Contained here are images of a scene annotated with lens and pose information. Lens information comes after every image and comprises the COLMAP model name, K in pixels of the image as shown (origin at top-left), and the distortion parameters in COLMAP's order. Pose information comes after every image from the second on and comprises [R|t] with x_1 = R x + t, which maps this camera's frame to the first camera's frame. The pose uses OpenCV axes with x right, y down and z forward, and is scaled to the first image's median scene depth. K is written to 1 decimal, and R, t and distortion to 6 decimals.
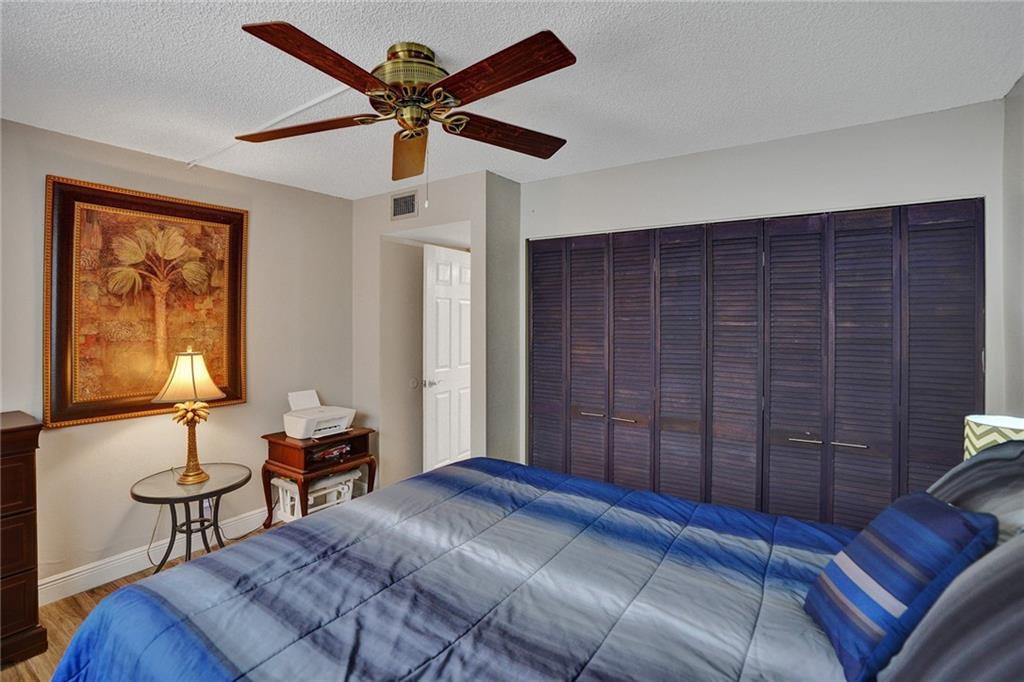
lens RADIAL K [[494.0, 0, 511.9], [0, 494.0, 320.0], [0, 0, 1]] dist [-0.053477, 0.000226]
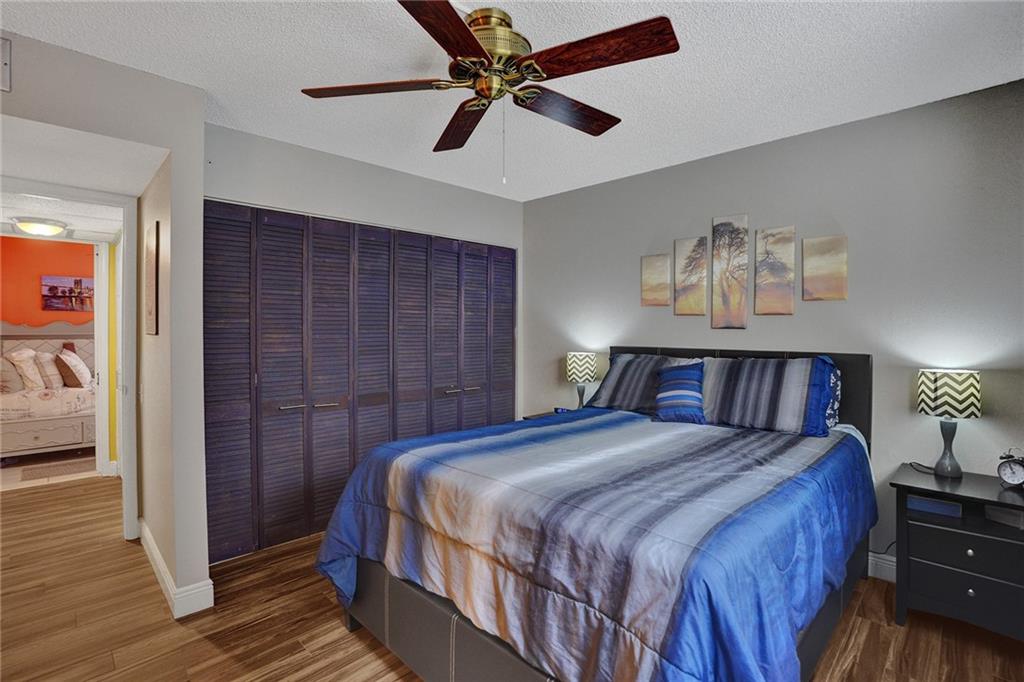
lens RADIAL K [[479.9, 0, 513.3], [0, 479.9, 333.4], [0, 0, 1]] dist [-0.001118, 0.000364]
pose [[0.201988, -0.013617, 0.979293, -0.699100], [-0.000857, 0.999901, 0.014080, 0.043764], [-0.979388, -0.003683, 0.201956, 0.451874]]
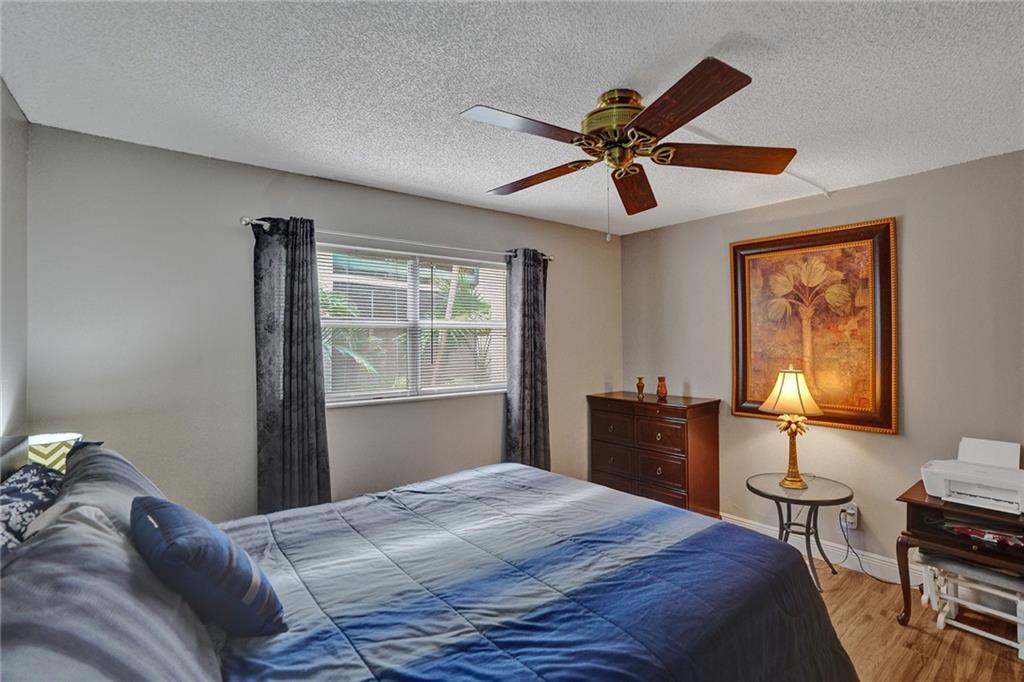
lens RADIAL K [[479.9, 0, 513.3], [0, 479.9, 333.4], [0, 0, 1]] dist [-0.001118, 0.000364]
pose [[-0.289977, -0.007360, -0.957005, 0.565000], [0.009960, 0.999893, -0.010707, -0.013055], [0.956982, -0.012636, -0.289873, 0.676434]]
